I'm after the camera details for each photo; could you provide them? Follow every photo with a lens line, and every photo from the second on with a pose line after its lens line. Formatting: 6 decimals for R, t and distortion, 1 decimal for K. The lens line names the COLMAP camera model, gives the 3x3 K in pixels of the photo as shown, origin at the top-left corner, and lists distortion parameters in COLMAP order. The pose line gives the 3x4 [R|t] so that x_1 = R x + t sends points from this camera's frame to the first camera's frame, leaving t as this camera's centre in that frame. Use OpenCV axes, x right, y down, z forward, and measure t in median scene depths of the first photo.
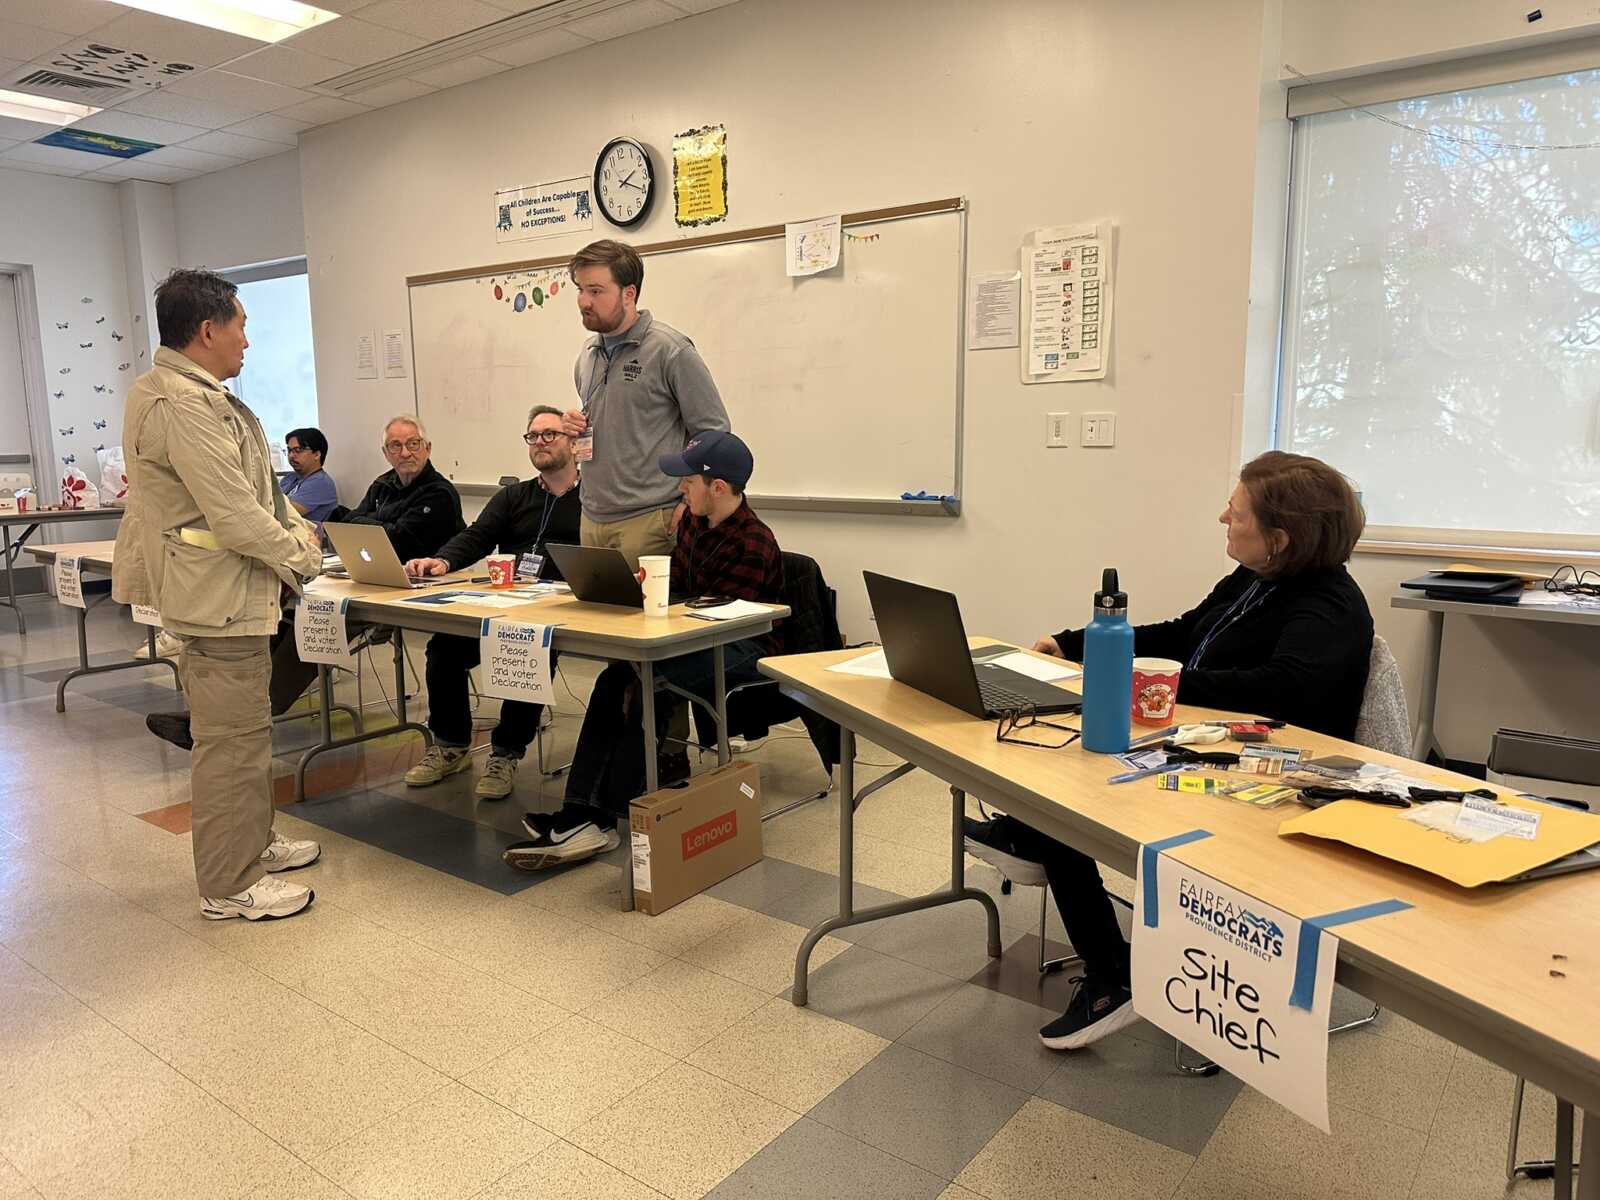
lens RADIAL K [[1145.7, 0, 797.7], [0, 1145.7, 596.3], [0, 0, 1]] dist [0.033010, -0.027707]
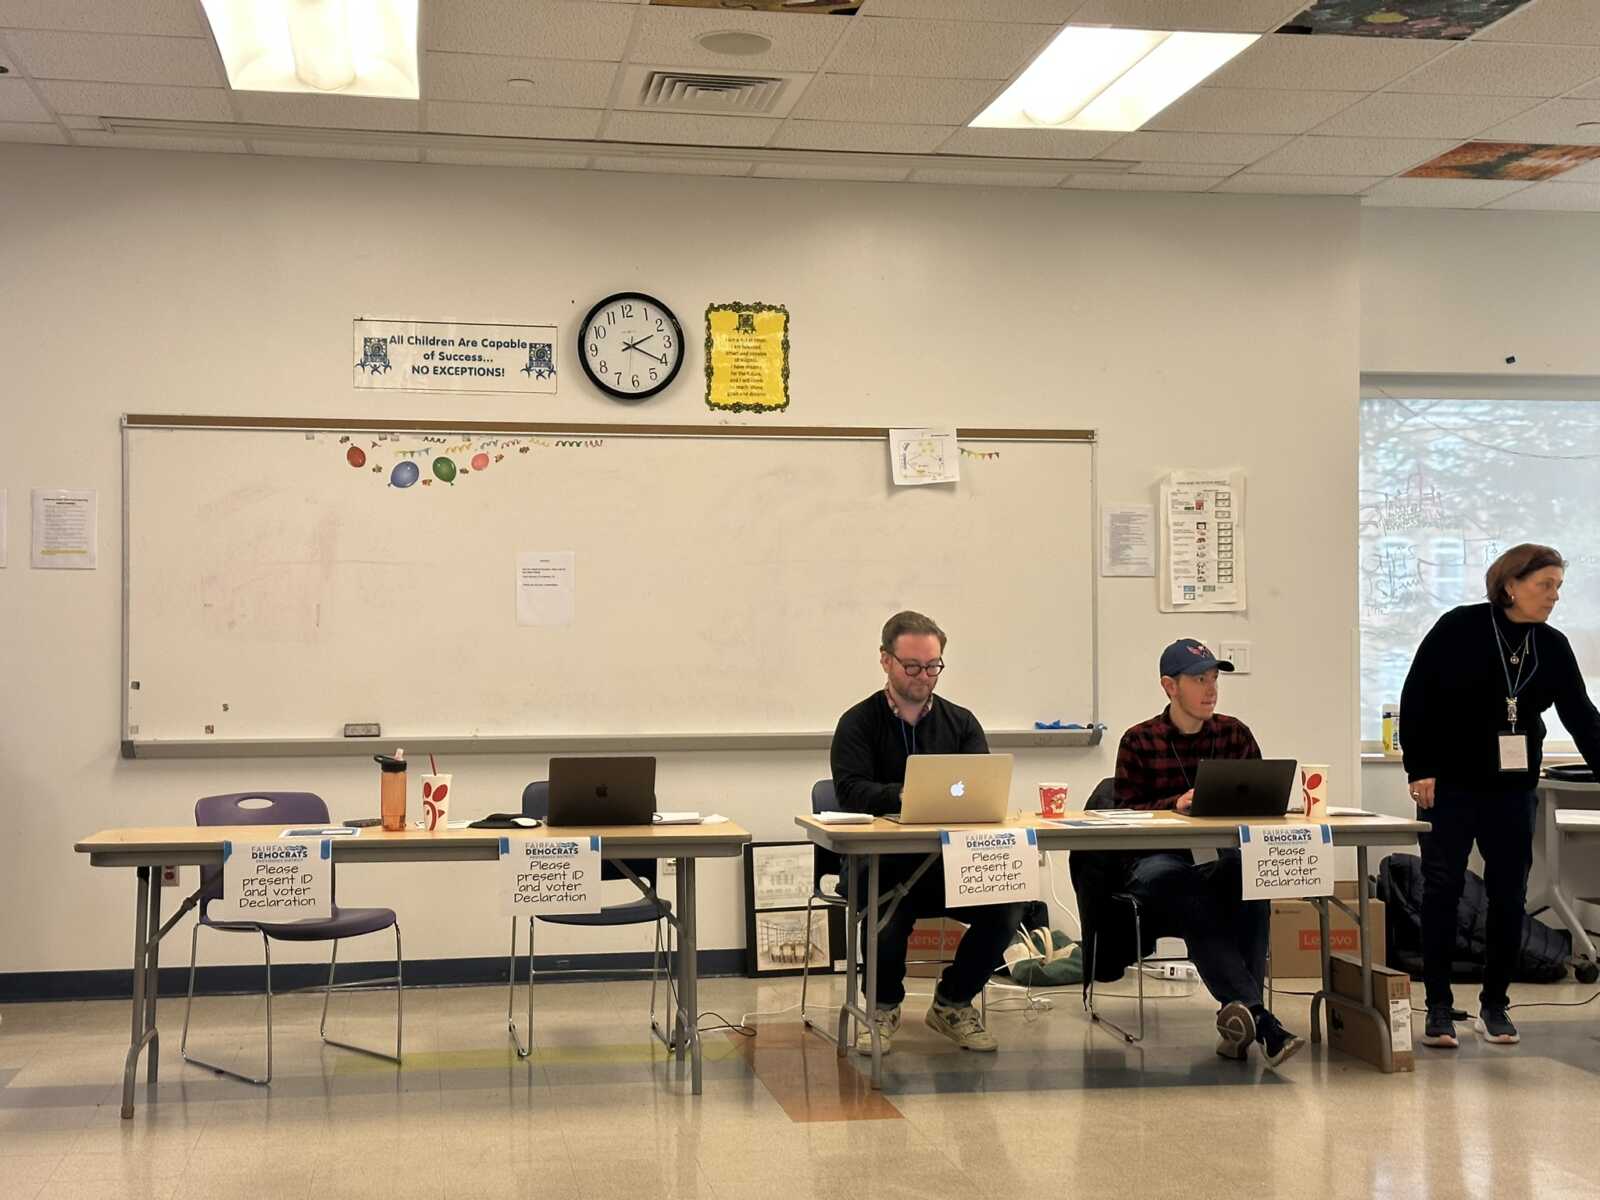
lens RADIAL K [[2197.2, 0, 798.2], [0, 2197.2, 596.6], [0, 0, 1]] dist [0.131321, 0.000000]
pose [[0.685532, 0.025655, 0.727590, -1.307279], [0.100492, 0.986479, -0.129466, 0.020842], [-0.721073, 0.161870, 0.673685, -0.086320]]
